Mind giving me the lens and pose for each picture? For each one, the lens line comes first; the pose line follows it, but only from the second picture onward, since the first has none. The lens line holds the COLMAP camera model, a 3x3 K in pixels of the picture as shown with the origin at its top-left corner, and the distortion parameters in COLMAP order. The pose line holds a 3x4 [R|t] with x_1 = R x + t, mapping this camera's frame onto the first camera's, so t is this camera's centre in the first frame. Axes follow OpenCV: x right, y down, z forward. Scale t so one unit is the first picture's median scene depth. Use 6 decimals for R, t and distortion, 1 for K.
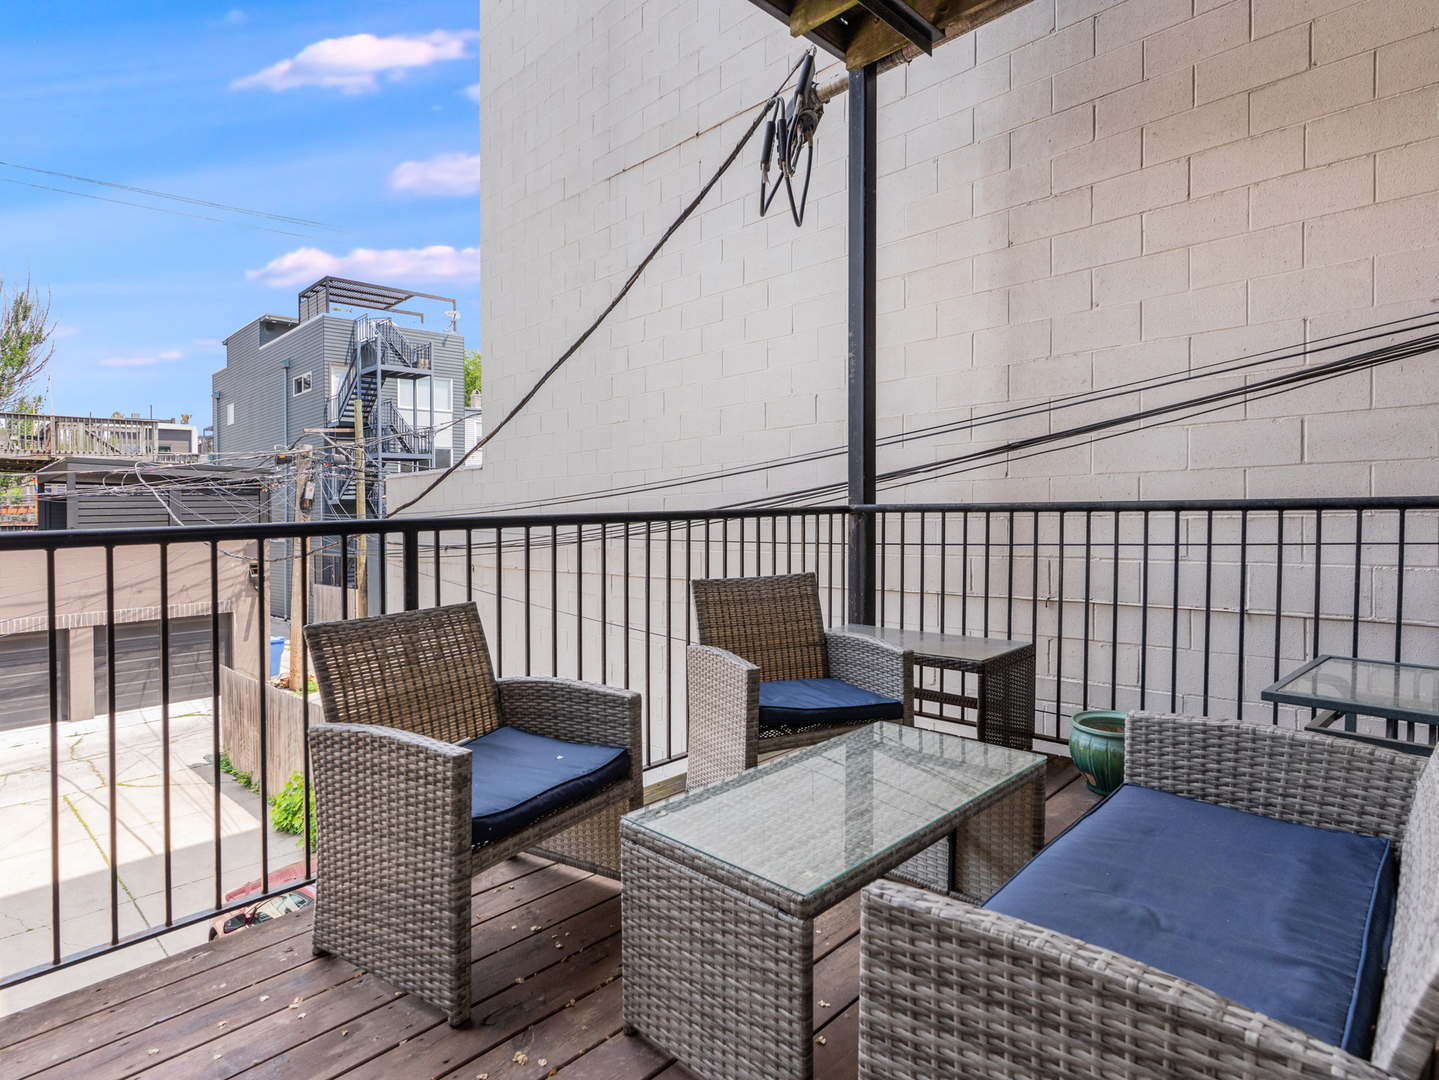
lens RADIAL K [[718.6, 0, 719.5], [0, 718.6, 540.0], [0, 0, 1]] dist [-0.002397, -0.000319]
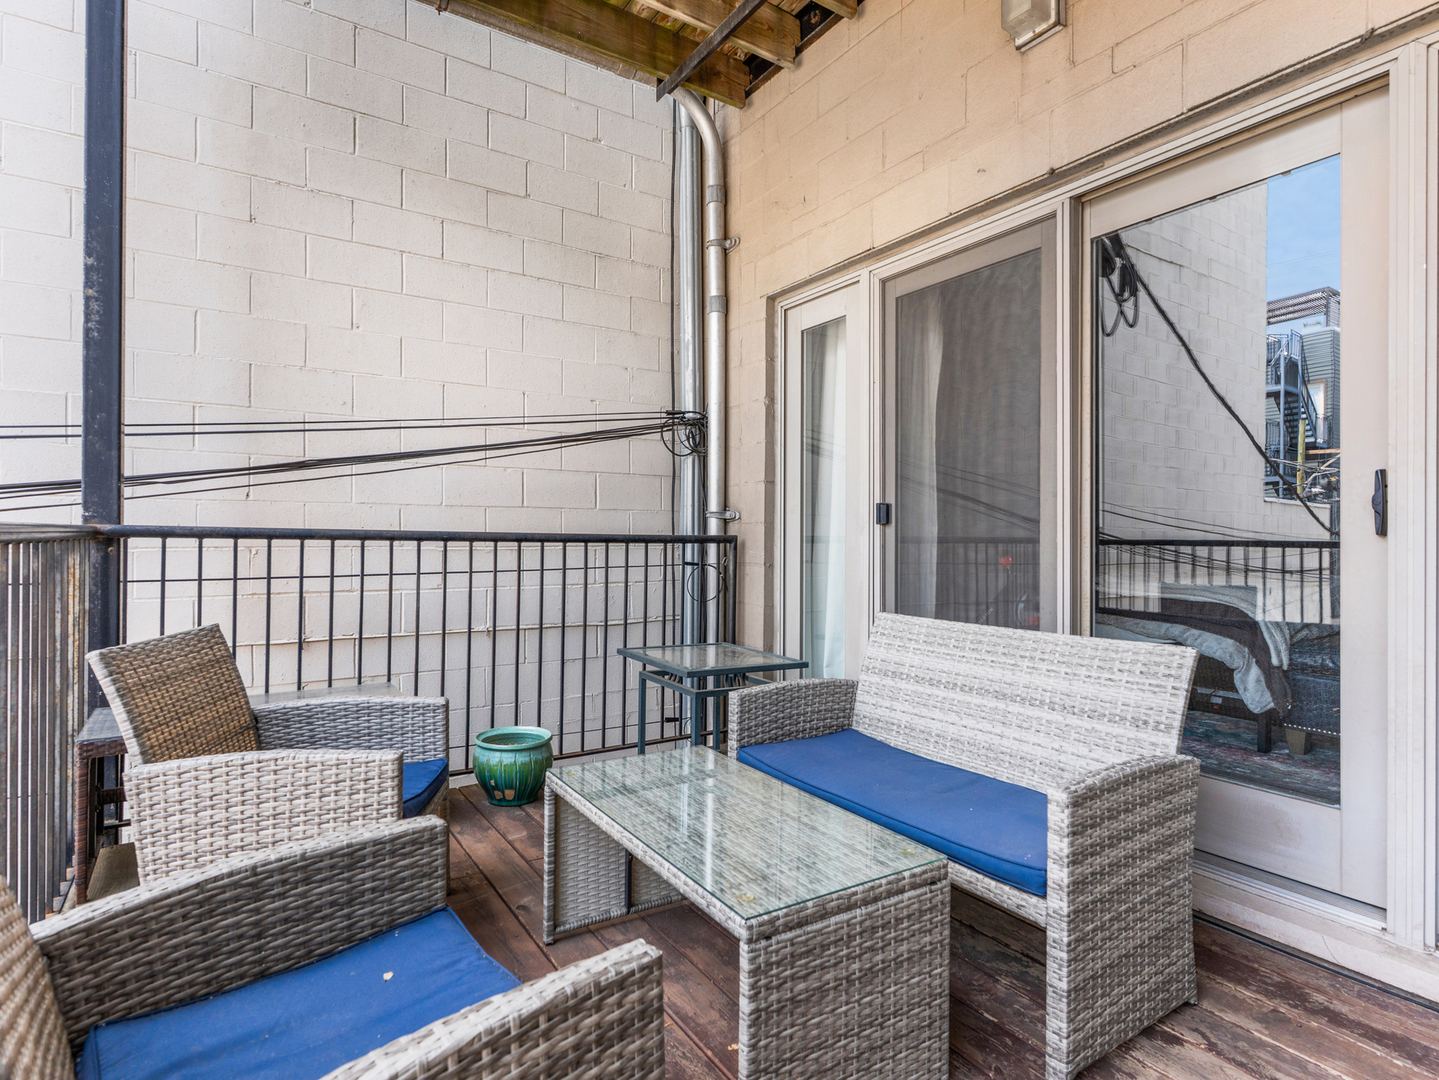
lens RADIAL K [[761.0, 0, 719.5], [0, 761.0, 540.0], [0, 0, 1]] dist [0.024170, 0.000207]
pose [[0.260717, 0.017458, 0.965257, -0.390656], [0.023720, 0.999419, -0.024483, -0.004996], [-0.965124, 0.029279, 0.260152, 0.322004]]
